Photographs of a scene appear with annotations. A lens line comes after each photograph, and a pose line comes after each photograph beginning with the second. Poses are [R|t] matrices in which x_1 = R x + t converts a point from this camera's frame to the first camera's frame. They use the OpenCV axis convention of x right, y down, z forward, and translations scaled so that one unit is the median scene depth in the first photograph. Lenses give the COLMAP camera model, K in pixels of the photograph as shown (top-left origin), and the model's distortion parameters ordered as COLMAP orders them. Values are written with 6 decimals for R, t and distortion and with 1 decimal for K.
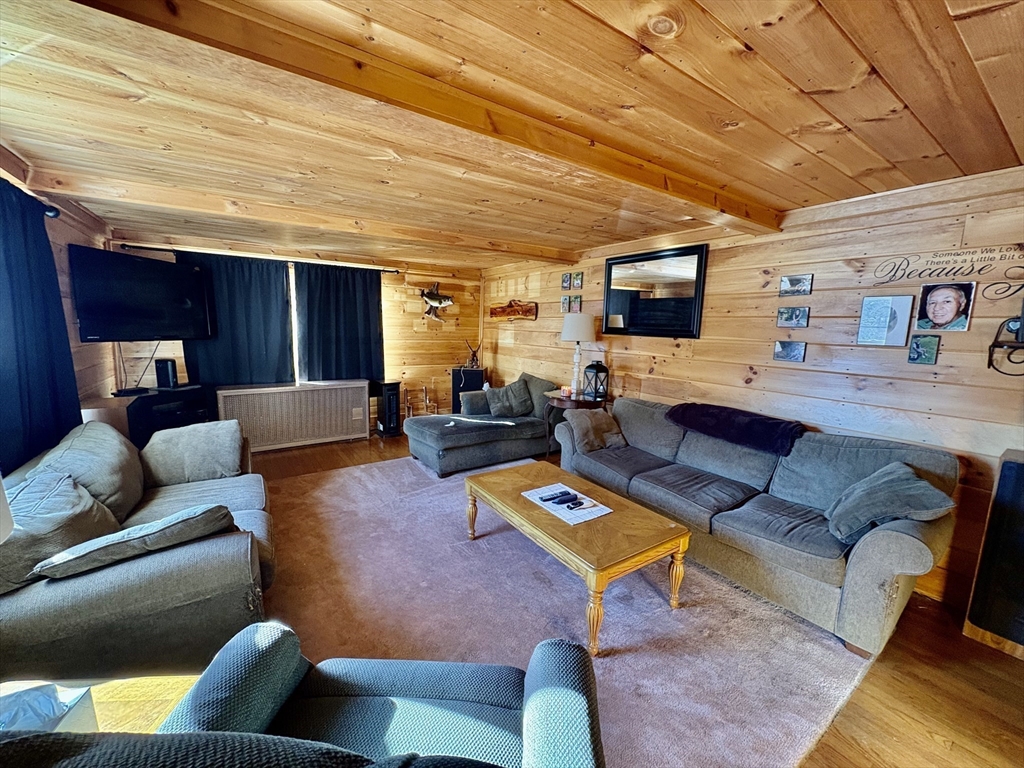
lens RADIAL K [[407.2, 0, 510.1], [0, 407.2, 381.6], [0, 0, 1]] dist [0.002666, 0.000368]
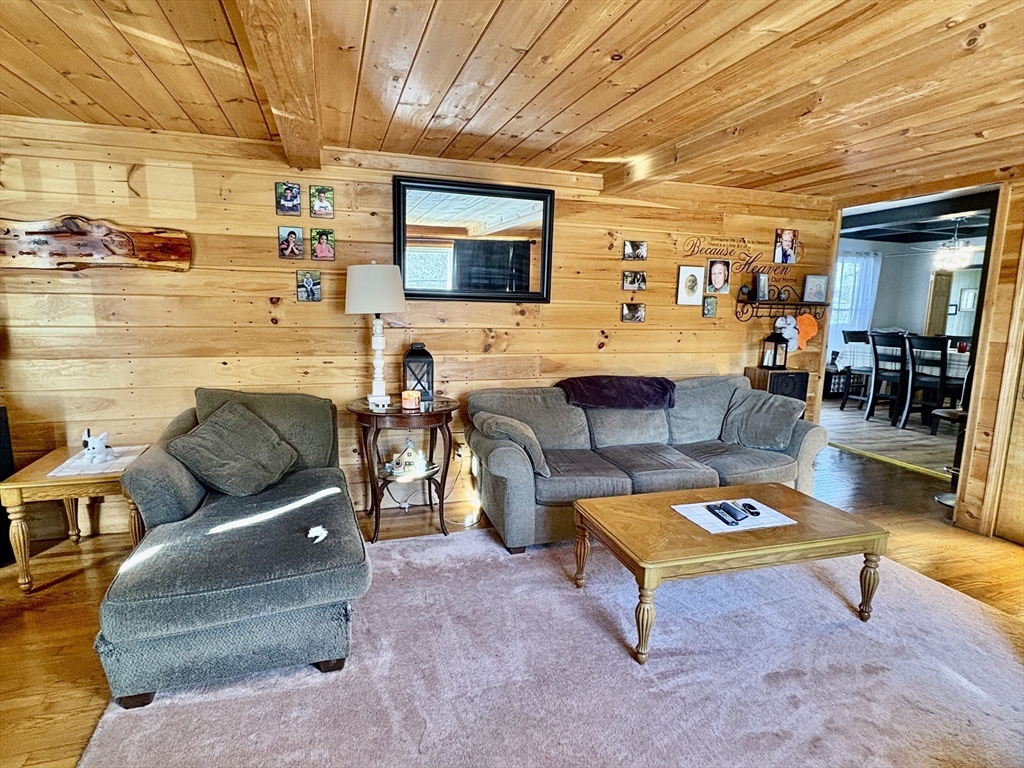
lens RADIAL K [[560.5, 0, 511.6], [0, 560.5, 383.2], [0, 0, 1]] dist [-0.003295, 0.001041]
pose [[0.281258, -0.163182, 0.945656, -0.752848], [0.116876, 0.983925, 0.135024, -0.119356], [-0.952488, 0.072548, 0.295809, 0.820815]]
